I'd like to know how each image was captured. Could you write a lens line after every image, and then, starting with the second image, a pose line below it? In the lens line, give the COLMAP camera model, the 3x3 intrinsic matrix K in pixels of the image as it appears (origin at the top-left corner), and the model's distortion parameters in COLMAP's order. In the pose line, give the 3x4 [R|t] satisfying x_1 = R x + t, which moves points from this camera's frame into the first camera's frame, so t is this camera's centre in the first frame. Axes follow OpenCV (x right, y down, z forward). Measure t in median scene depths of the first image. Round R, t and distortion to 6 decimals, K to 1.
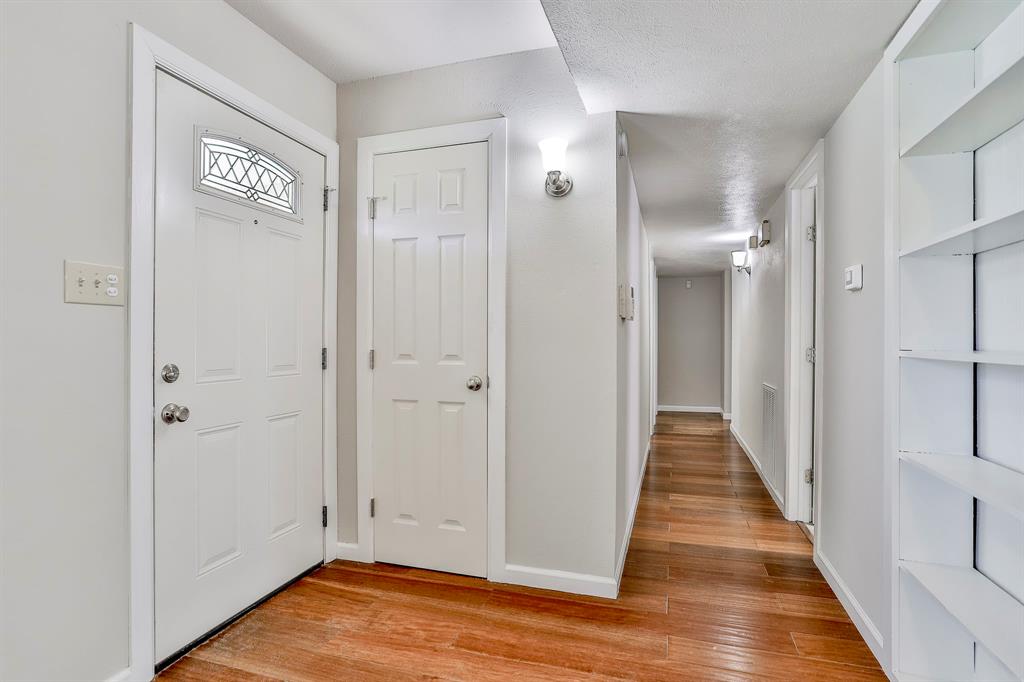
lens RADIAL K [[534.9, 0, 513.1], [0, 534.9, 343.5], [0, 0, 1]] dist [-0.034996, 0.011804]
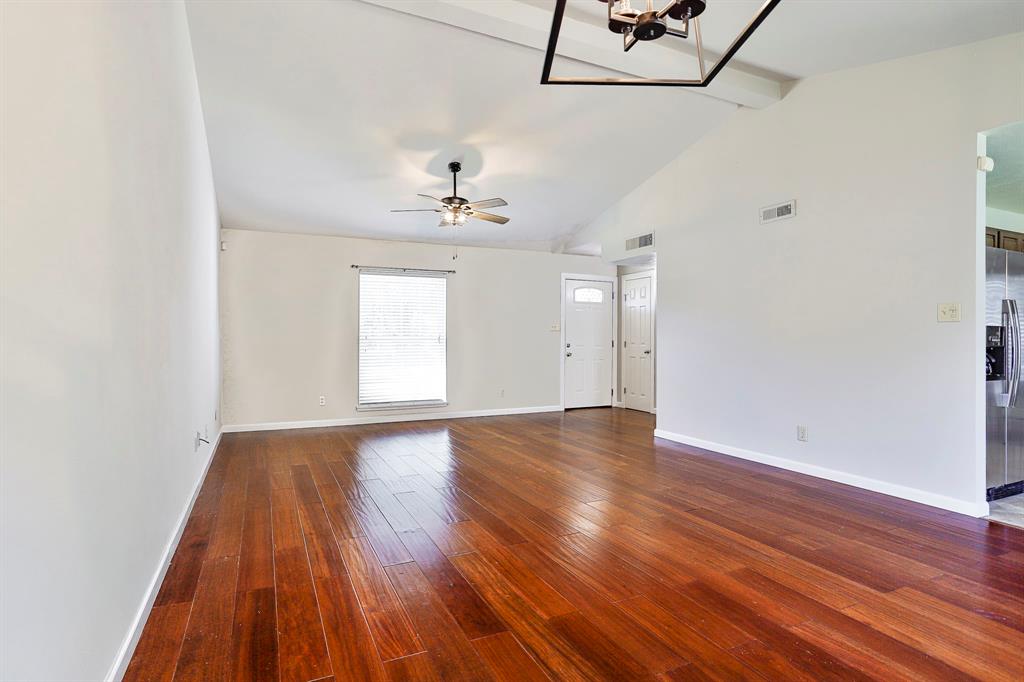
lens RADIAL K [[534.9, 0, 512.1], [0, 534.9, 341.0], [0, 0, 1]] dist [-0.034996, 0.011804]
pose [[0.682263, 0.008017, -0.731063, 2.022836], [-0.008858, 0.999957, 0.002698, 0.009963], [0.731053, 0.004635, 0.682305, -2.114599]]
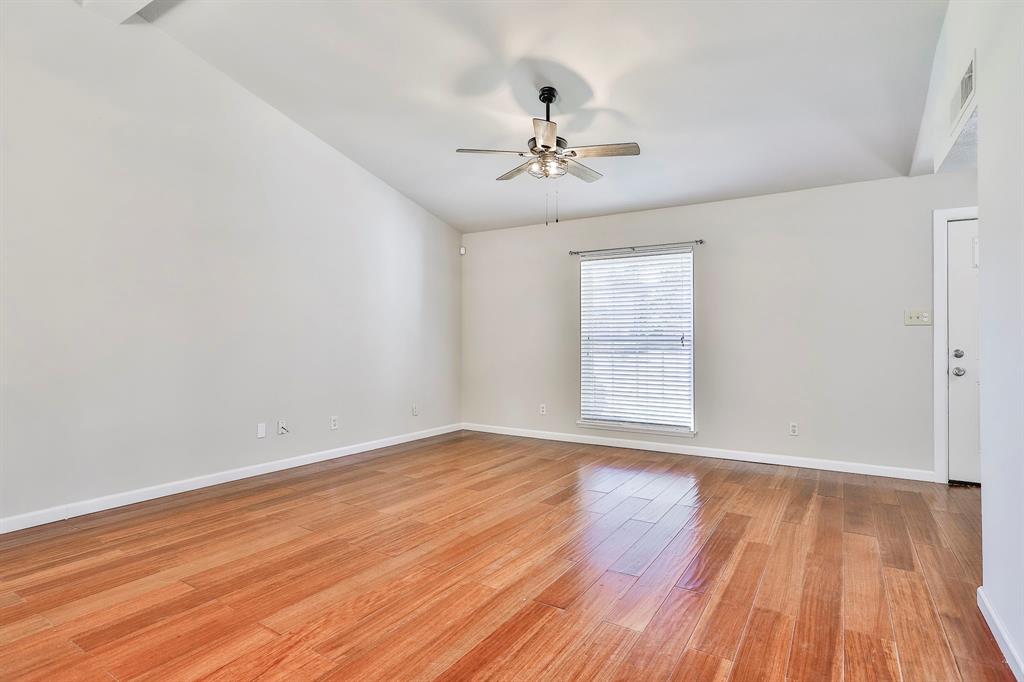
lens RADIAL K [[534.9, 0, 517.1], [0, 534.9, 335.0], [0, 0, 1]] dist [-0.034996, 0.011804]
pose [[-0.265308, -0.003222, -0.964158, 1.702715], [-0.008260, 0.999965, -0.001068, -0.004044], [0.964128, 0.007681, -0.265325, -0.183102]]
